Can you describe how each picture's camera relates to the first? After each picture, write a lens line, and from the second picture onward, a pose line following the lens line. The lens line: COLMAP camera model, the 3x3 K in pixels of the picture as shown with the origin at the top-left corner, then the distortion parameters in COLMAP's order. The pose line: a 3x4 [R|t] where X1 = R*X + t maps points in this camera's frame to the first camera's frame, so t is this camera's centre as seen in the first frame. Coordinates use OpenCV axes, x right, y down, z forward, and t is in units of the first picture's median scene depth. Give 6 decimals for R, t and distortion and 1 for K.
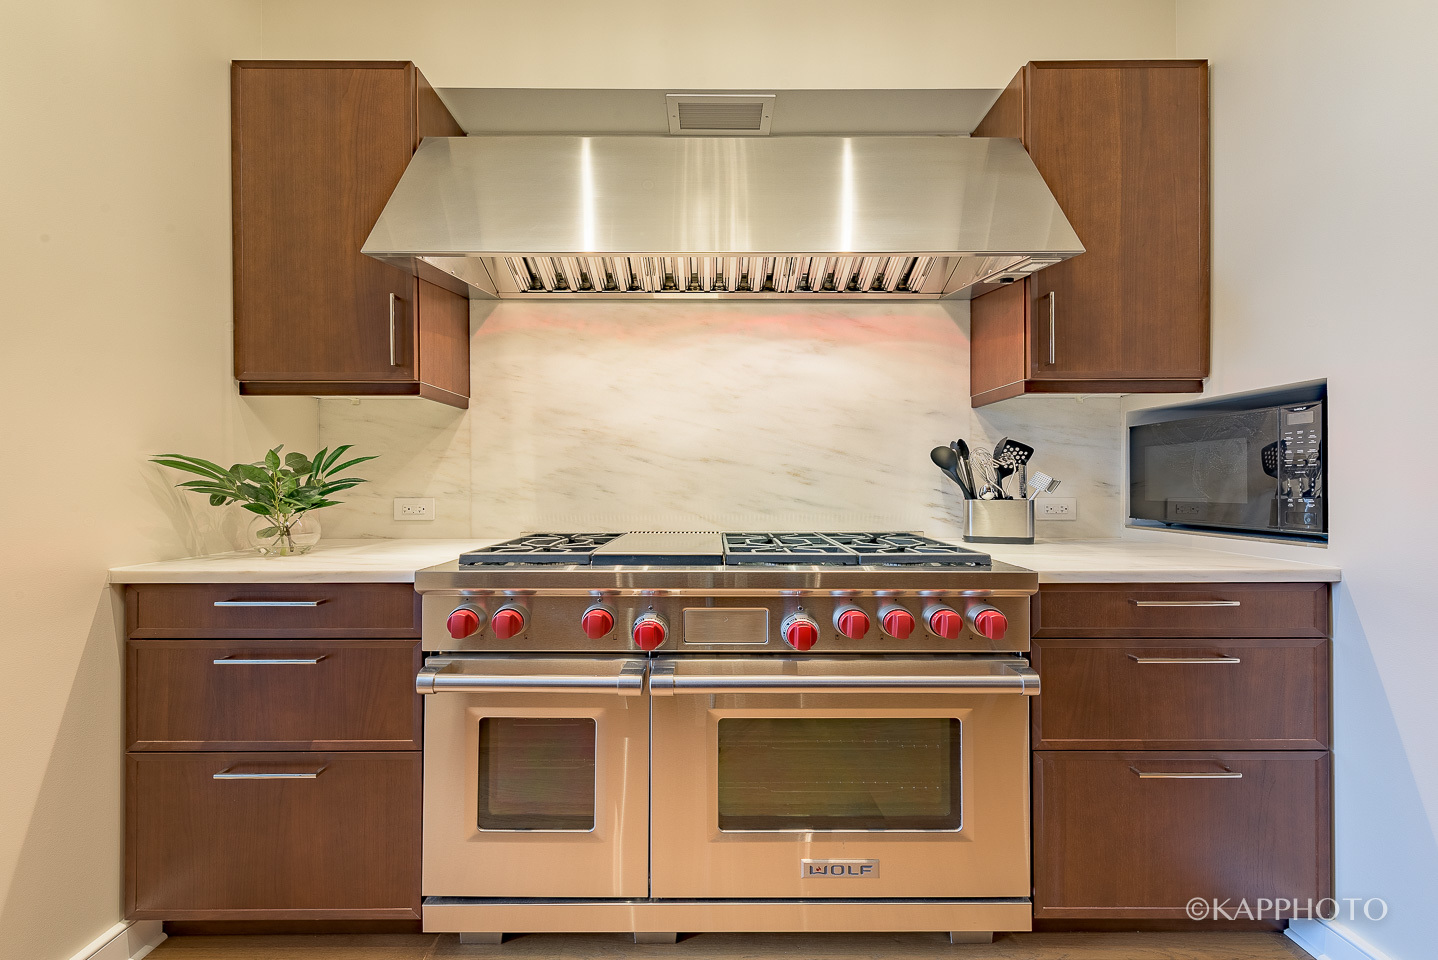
lens RADIAL K [[628.1, 0, 719.0], [0, 628.1, 480.0], [0, 0, 1]] dist [-0.003373, -0.000673]
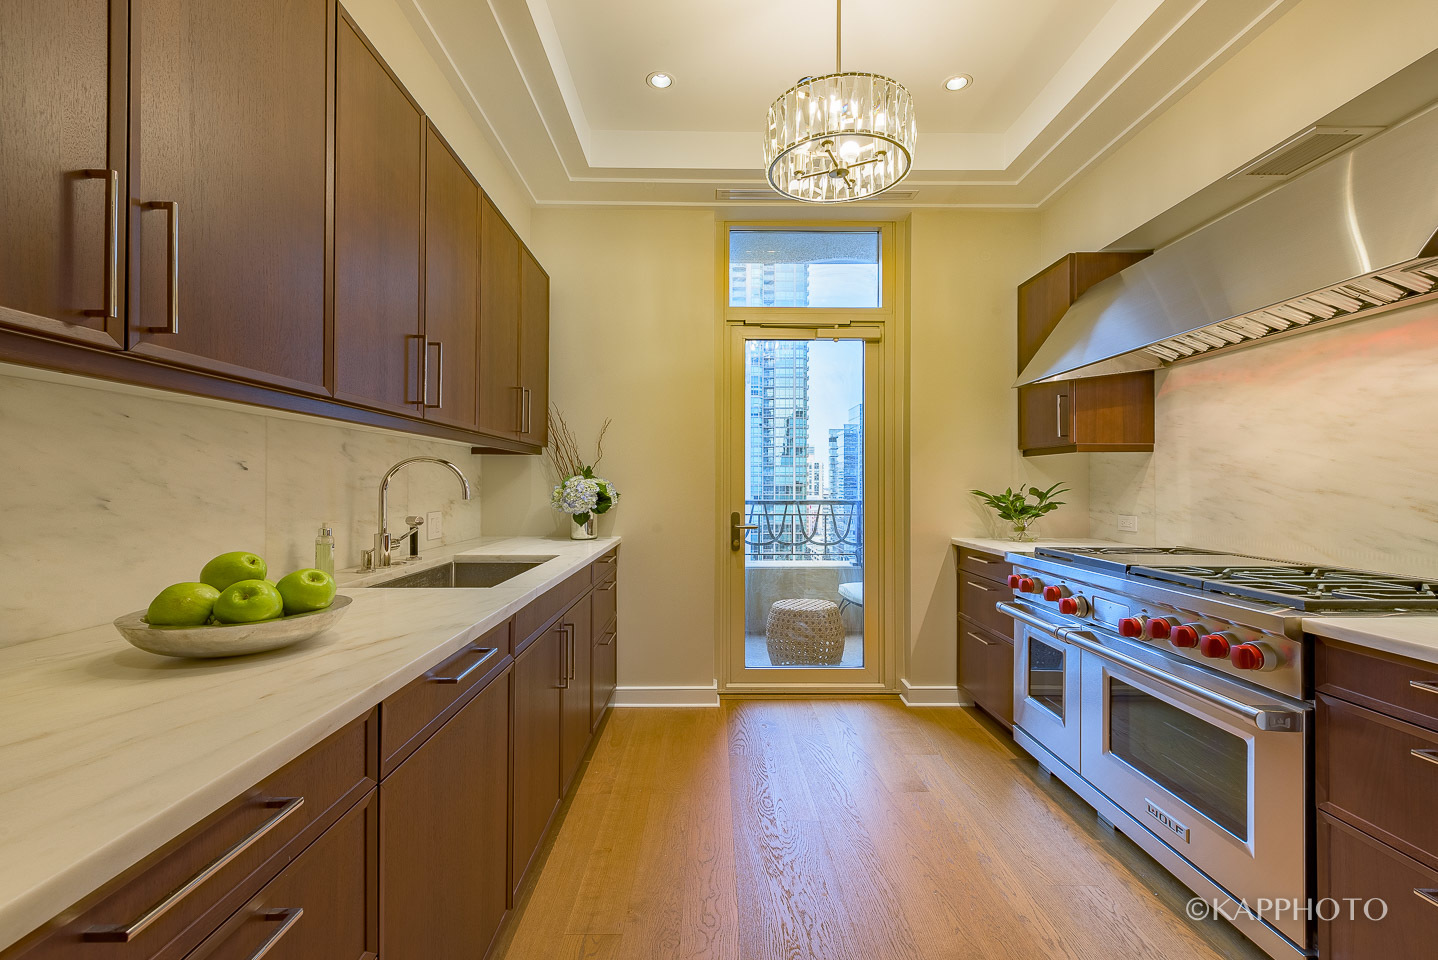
lens RADIAL K [[572.5, 0, 719.0], [0, 572.5, 480.0], [0, 0, 1]] dist [0.003938, -0.000160]
pose [[0.015806, -0.012313, -0.999799, 0.866690], [0.000241, 0.999924, -0.012311, -0.038805], [0.999875, -0.000046, 0.015808, 0.042754]]
